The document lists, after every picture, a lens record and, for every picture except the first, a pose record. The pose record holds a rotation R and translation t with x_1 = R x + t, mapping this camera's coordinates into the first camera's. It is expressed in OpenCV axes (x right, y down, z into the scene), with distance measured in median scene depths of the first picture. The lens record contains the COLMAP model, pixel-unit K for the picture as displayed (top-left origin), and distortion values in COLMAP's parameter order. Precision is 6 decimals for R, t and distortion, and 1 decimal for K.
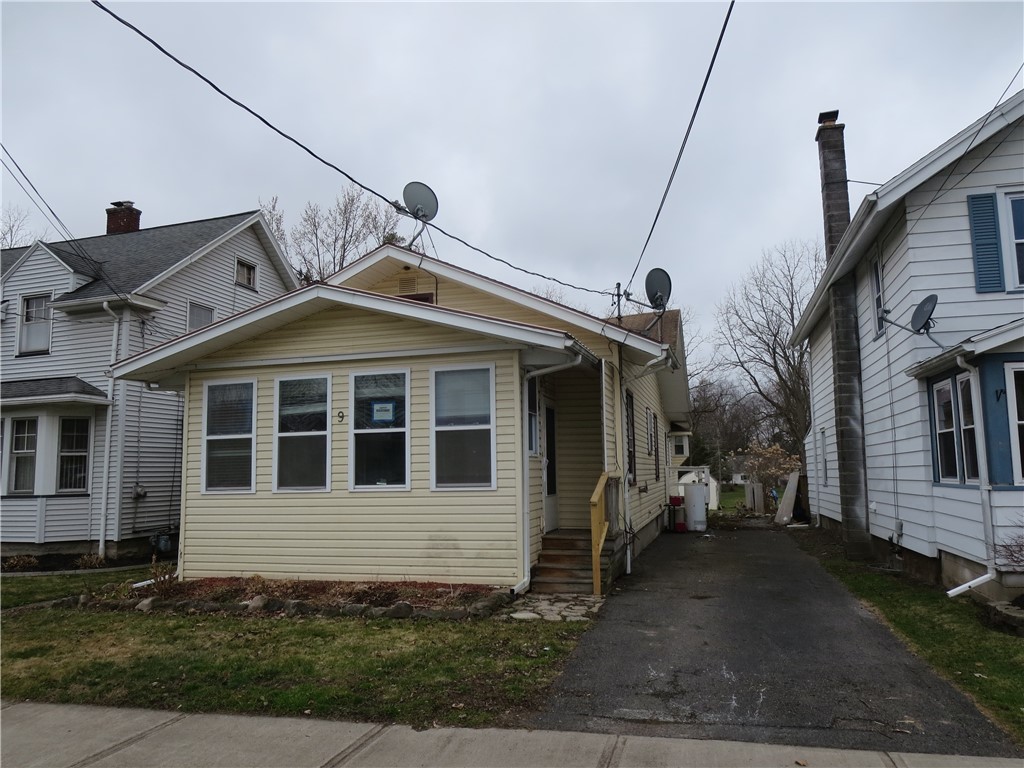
lens RADIAL K [[731.6, 0, 511.8], [0, 731.6, 391.2], [0, 0, 1]] dist [-0.022725, -0.001835]
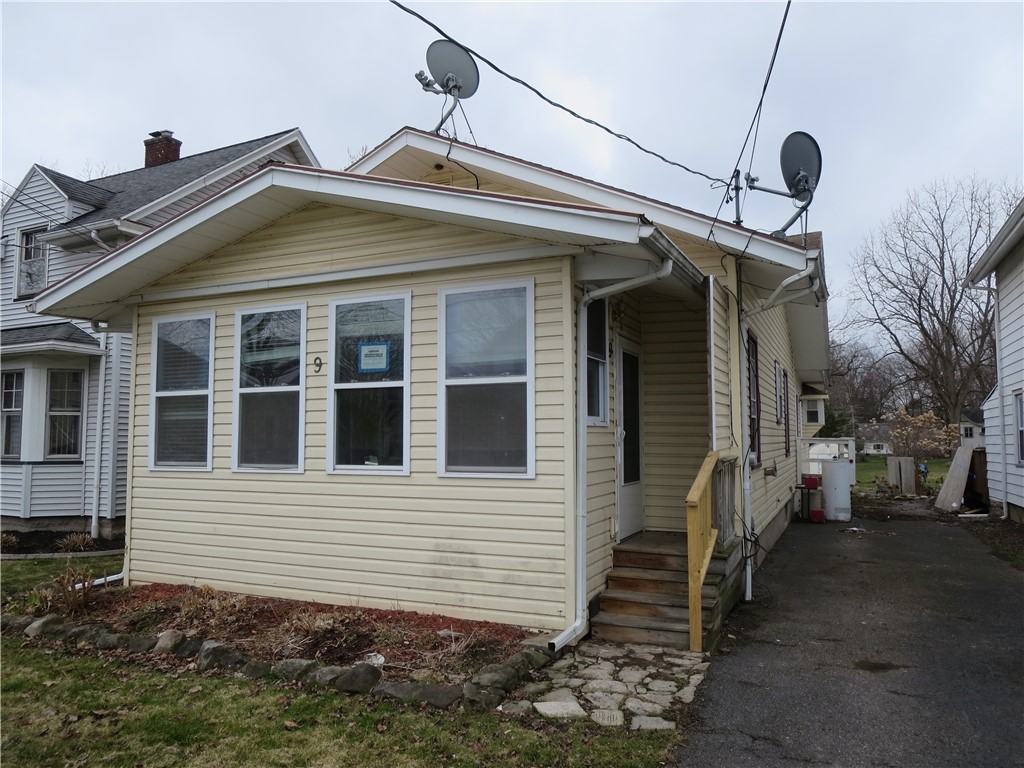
lens RADIAL K [[731.6, 0, 505.5], [0, 731.6, 379.2], [0, 0, 1]] dist [-0.022725, -0.001835]
pose [[0.986764, 0.004211, -0.162109, 0.048739], [0.001373, 0.999410, 0.034322, 0.023329], [0.162158, -0.034090, 0.986176, 0.320405]]
